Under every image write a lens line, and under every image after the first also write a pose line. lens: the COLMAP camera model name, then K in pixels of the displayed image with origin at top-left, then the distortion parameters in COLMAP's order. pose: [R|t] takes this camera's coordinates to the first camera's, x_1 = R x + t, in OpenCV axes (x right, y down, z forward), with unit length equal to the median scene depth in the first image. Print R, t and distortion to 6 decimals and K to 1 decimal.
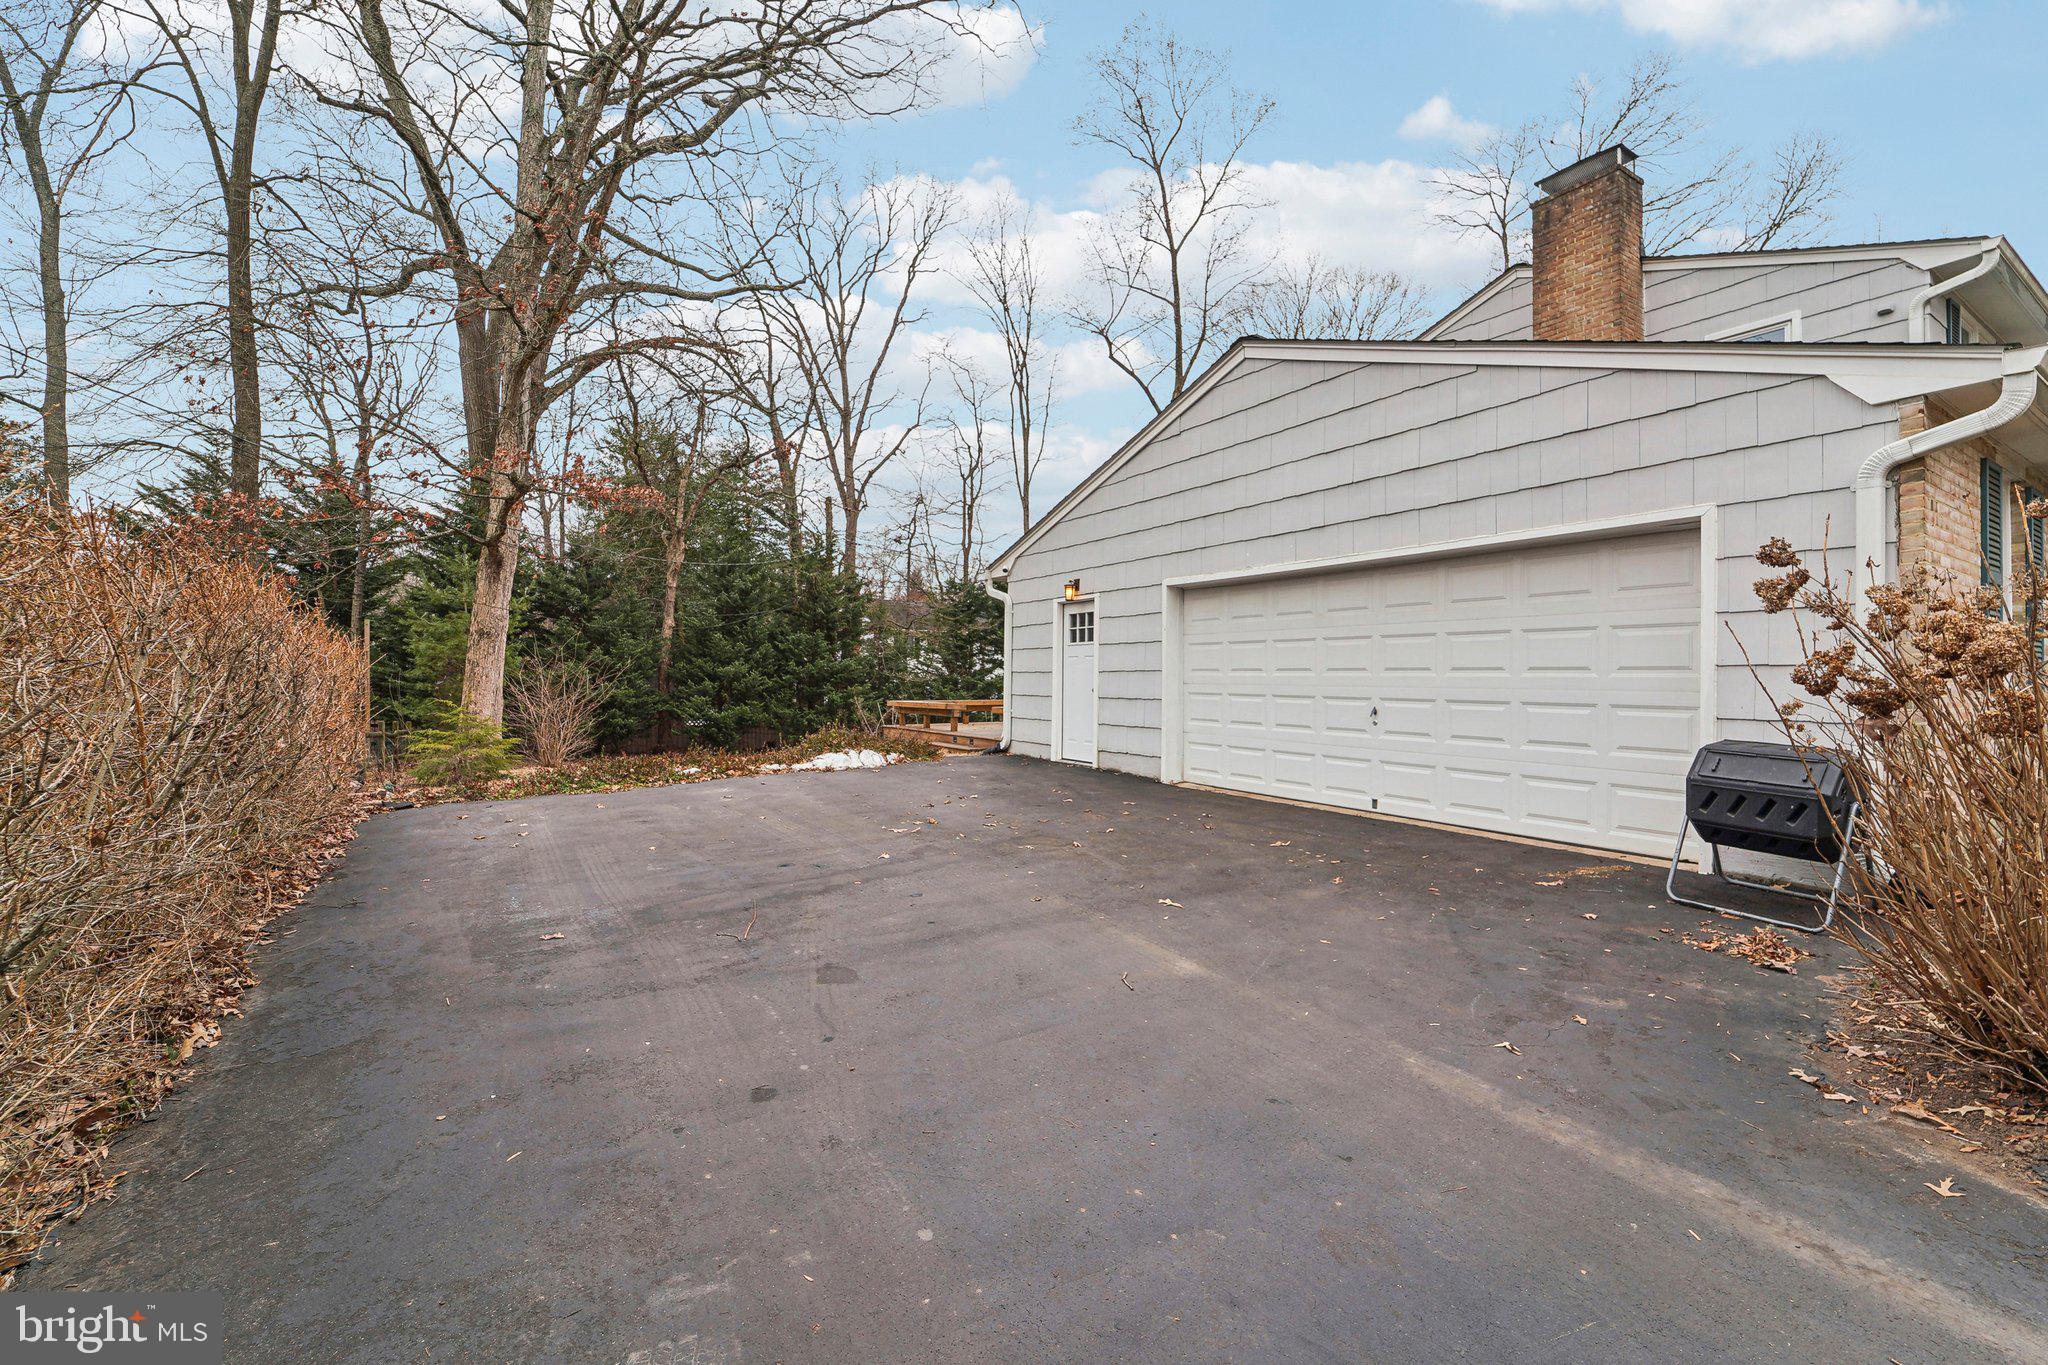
lens RADIAL K [[859.1, 0, 1036.9], [0, 859.1, 685.6], [0, 0, 1]] dist [-0.001550, -0.000109]
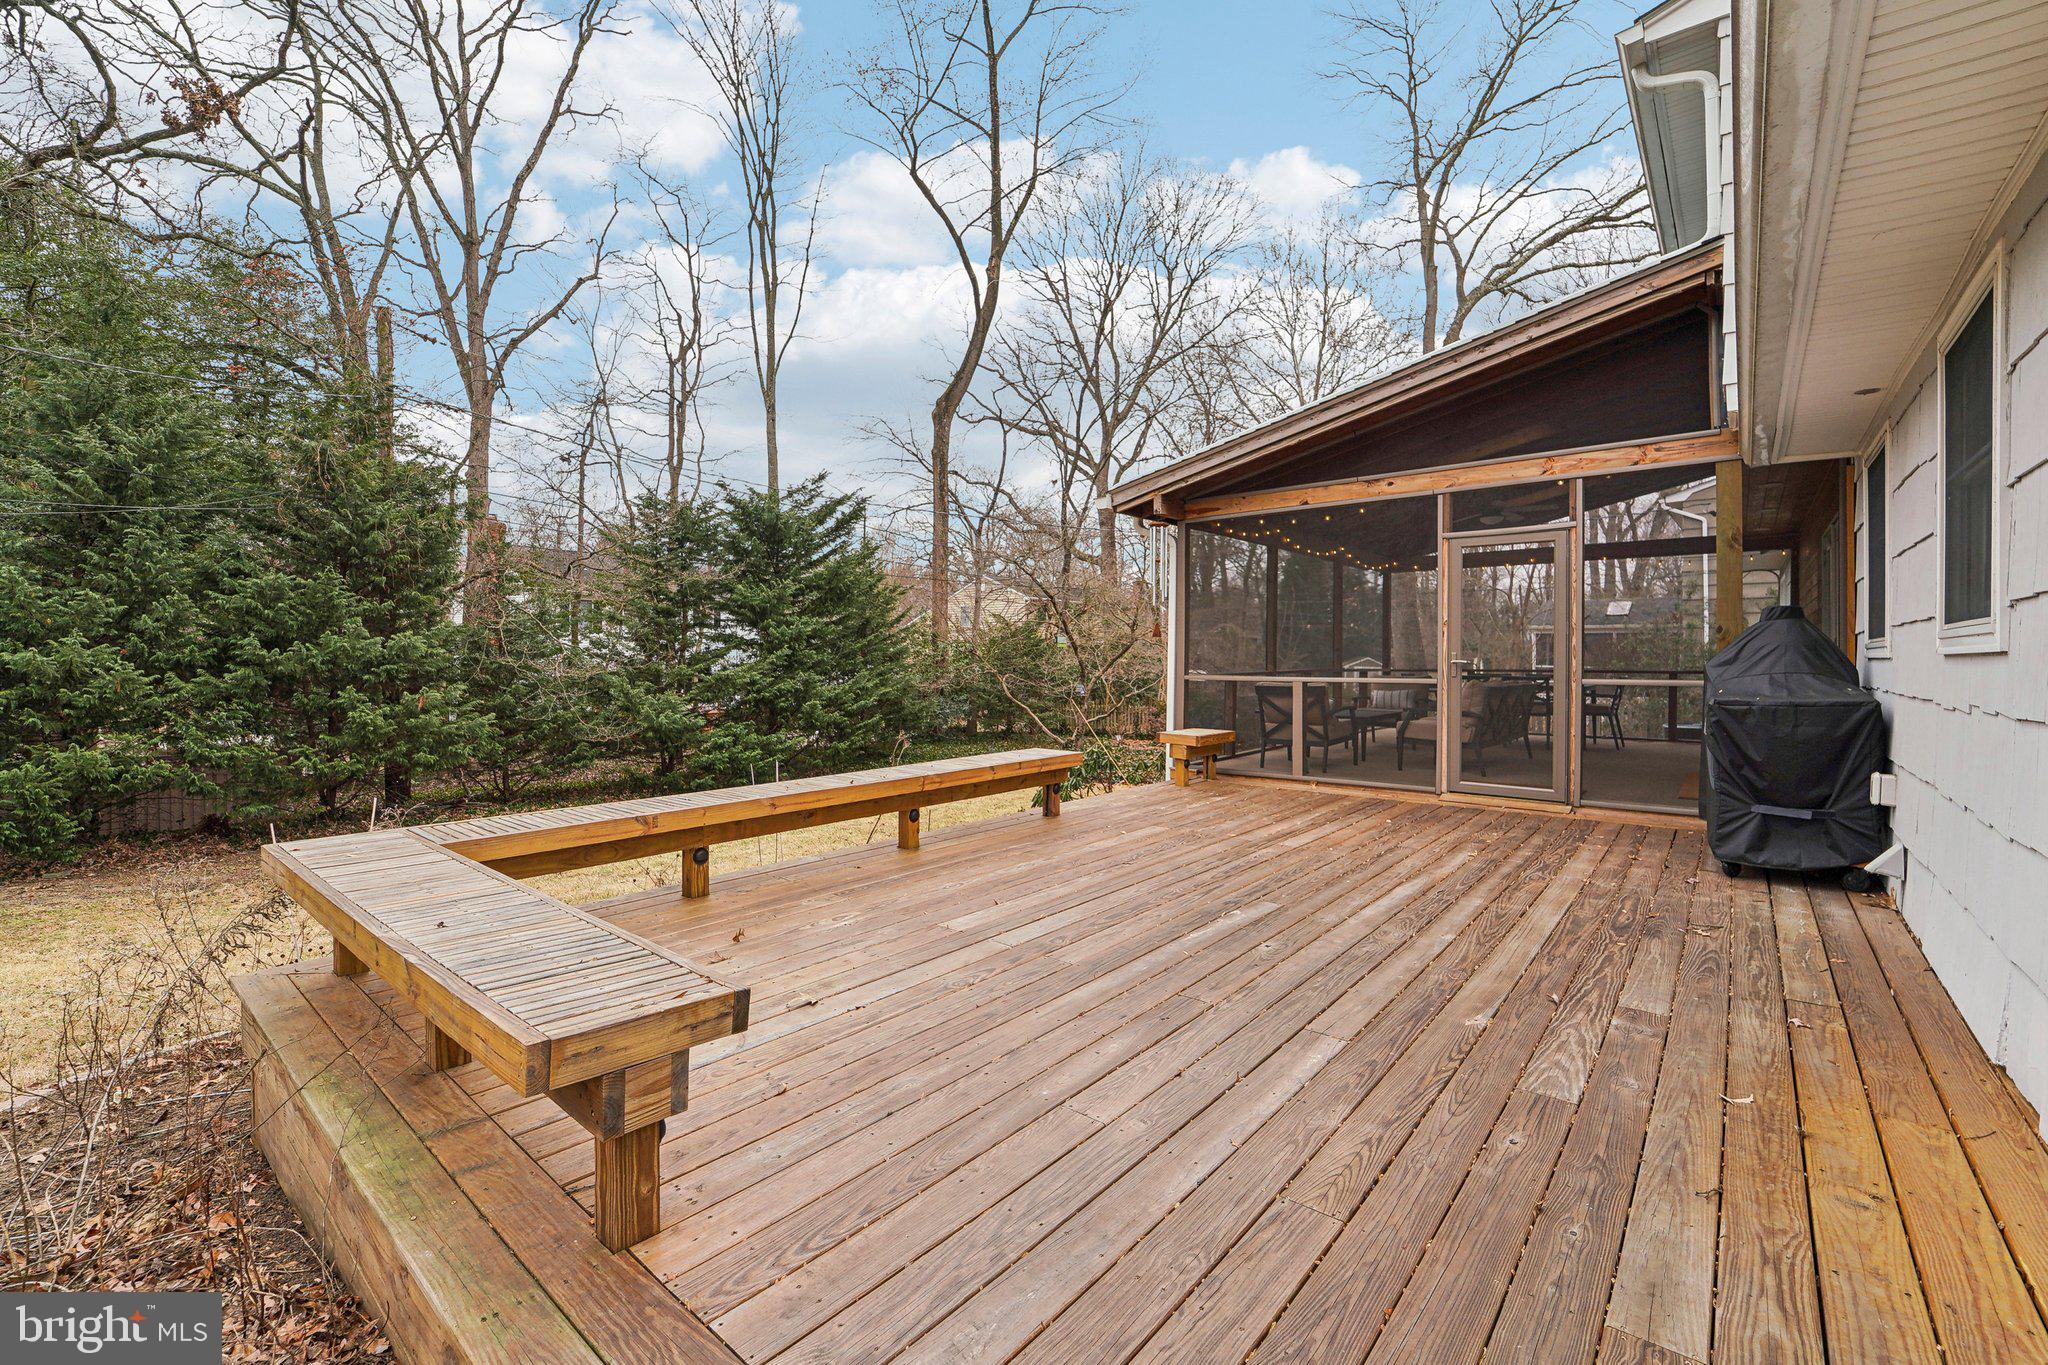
lens RADIAL K [[849.8, 0, 1019.1], [0, 849.8, 670.8], [0, 0, 1]] dist [-0.018651, -0.000226]
pose [[0.953171, -0.004050, 0.302404, -0.028529], [0.000609, 0.999934, 0.011472, -0.010346], [-0.302430, -0.010751, 0.953111, 0.312761]]
